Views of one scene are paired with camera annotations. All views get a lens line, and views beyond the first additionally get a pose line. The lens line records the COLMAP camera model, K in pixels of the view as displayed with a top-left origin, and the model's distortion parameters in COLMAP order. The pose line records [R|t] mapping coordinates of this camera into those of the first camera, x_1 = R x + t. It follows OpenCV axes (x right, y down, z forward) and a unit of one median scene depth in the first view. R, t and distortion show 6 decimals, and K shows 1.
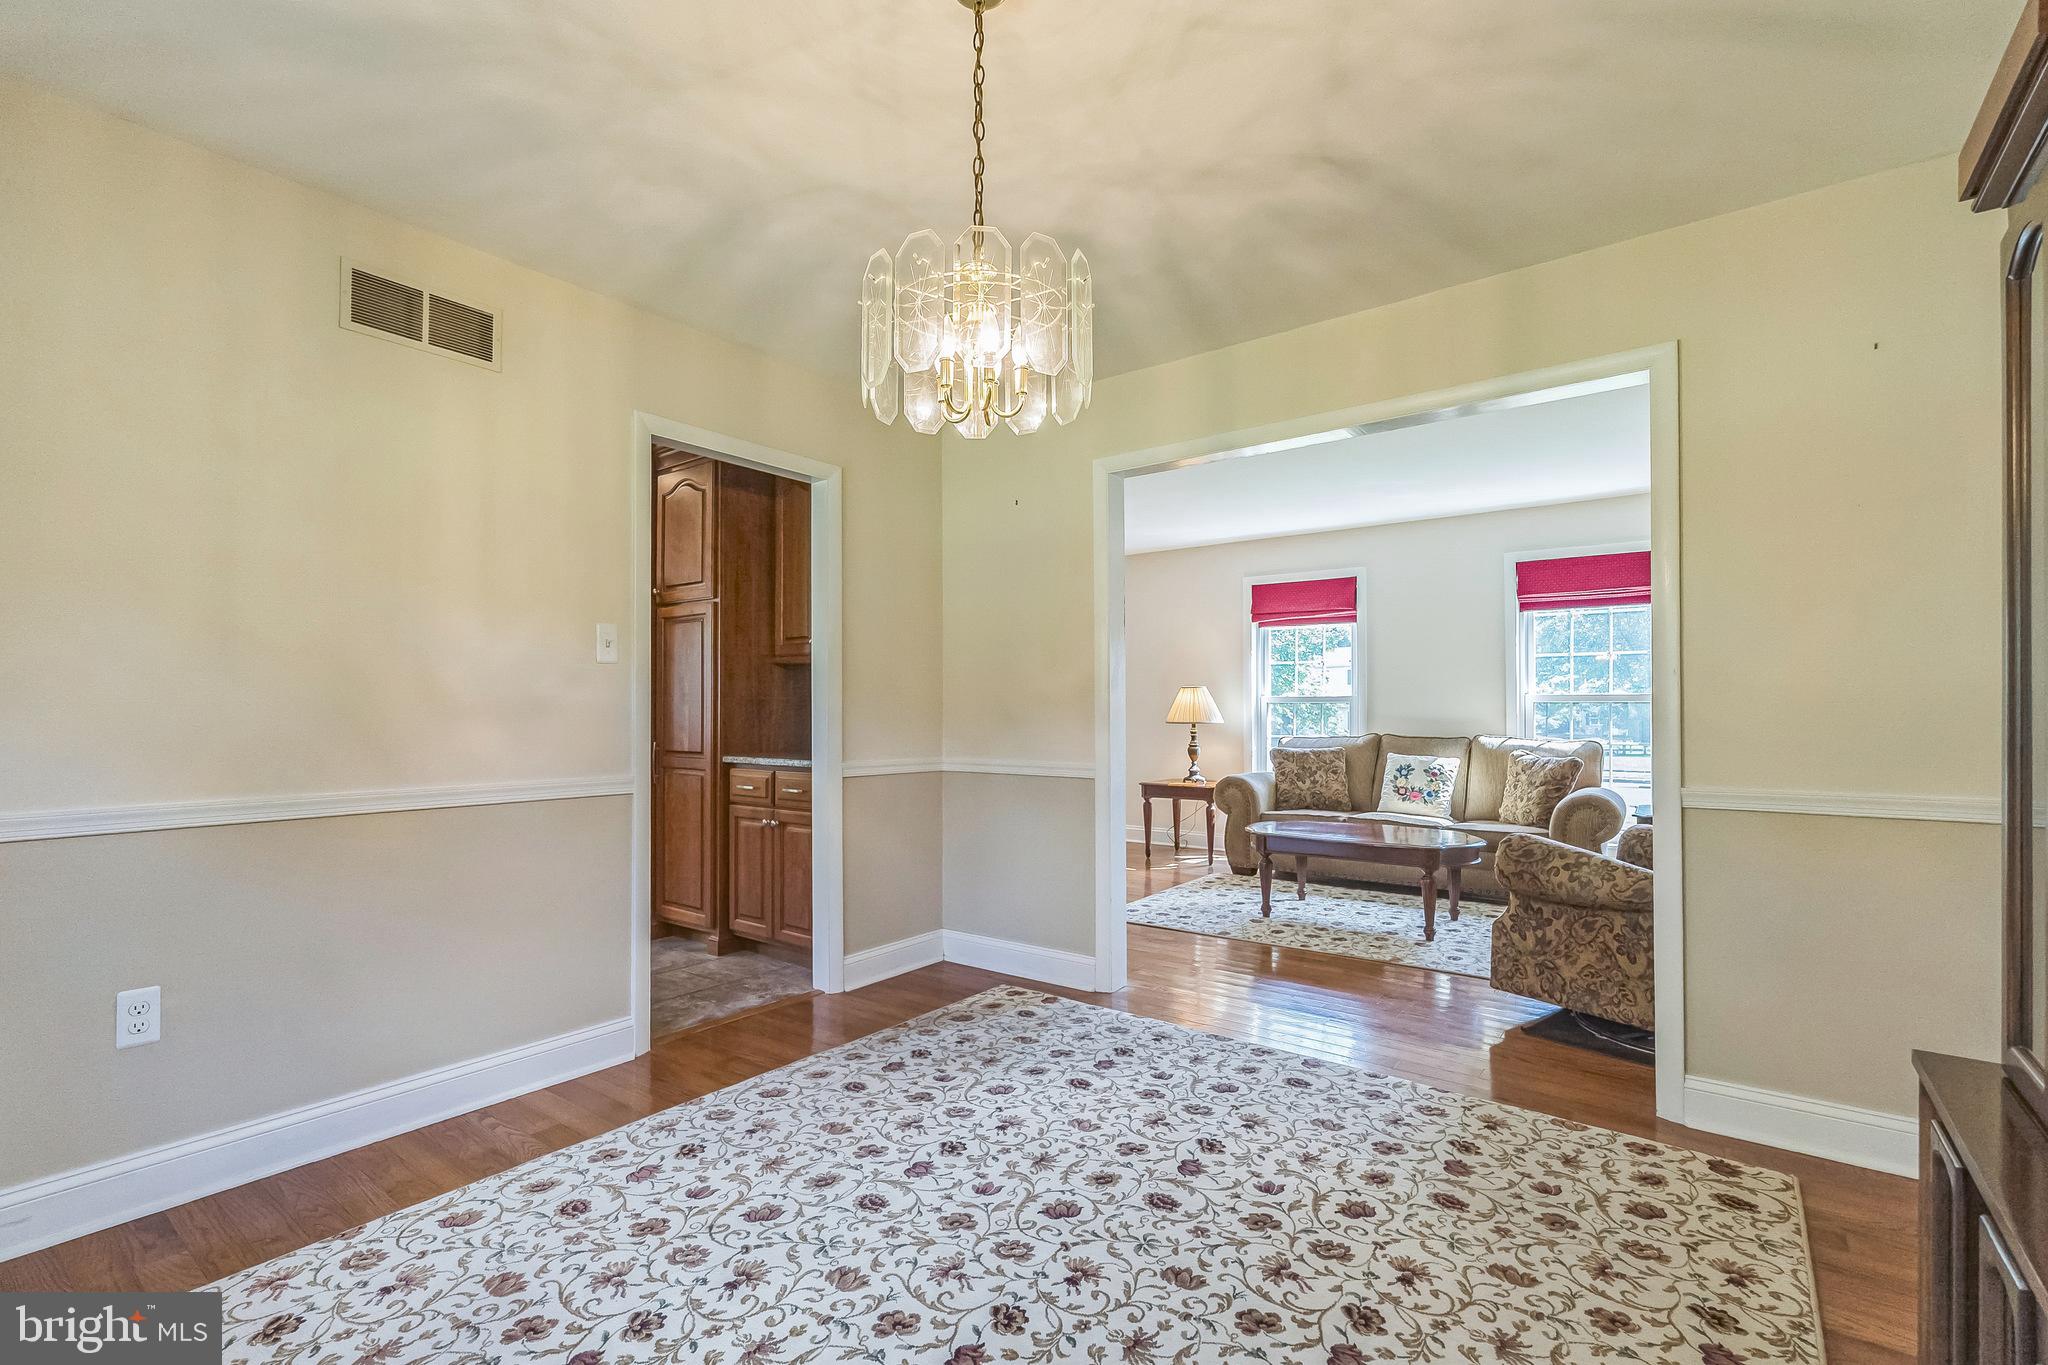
lens RADIAL K [[915.5, 0, 1037.3], [0, 915.5, 693.2], [0, 0, 1]] dist [-0.010810, 0.001774]
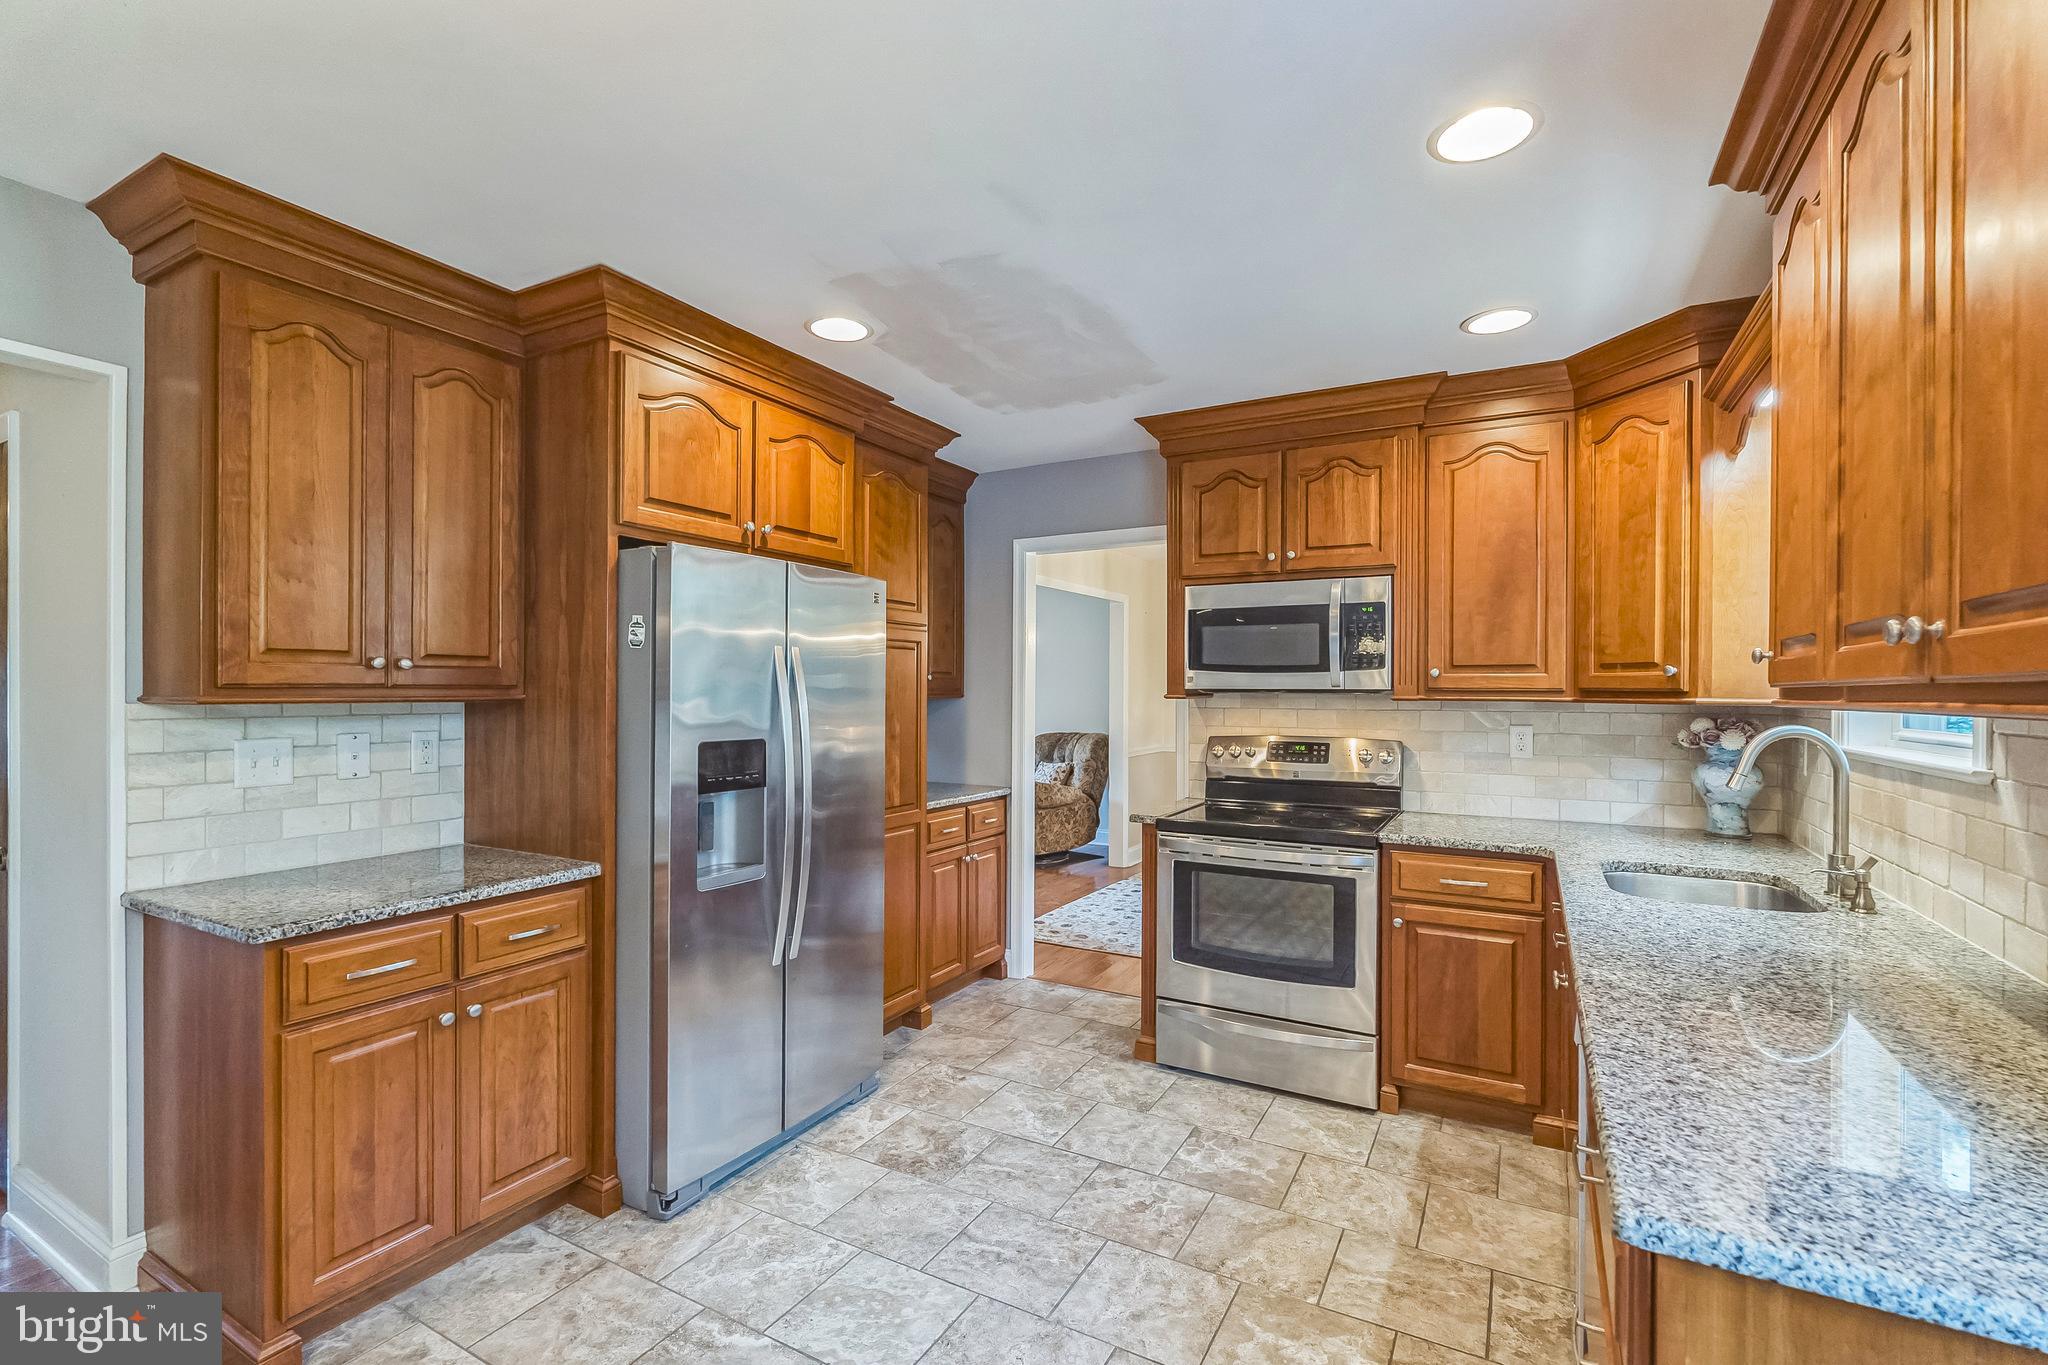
lens RADIAL K [[915.5, 0, 1028.1], [0, 915.5, 692.5], [0, 0, 1]] dist [-0.010810, 0.001774]
pose [[-0.140693, -0.010652, 0.989996, -1.558564], [-0.023002, 0.999707, 0.007488, -0.061105], [-0.989786, -0.021718, -0.140897, 1.295969]]
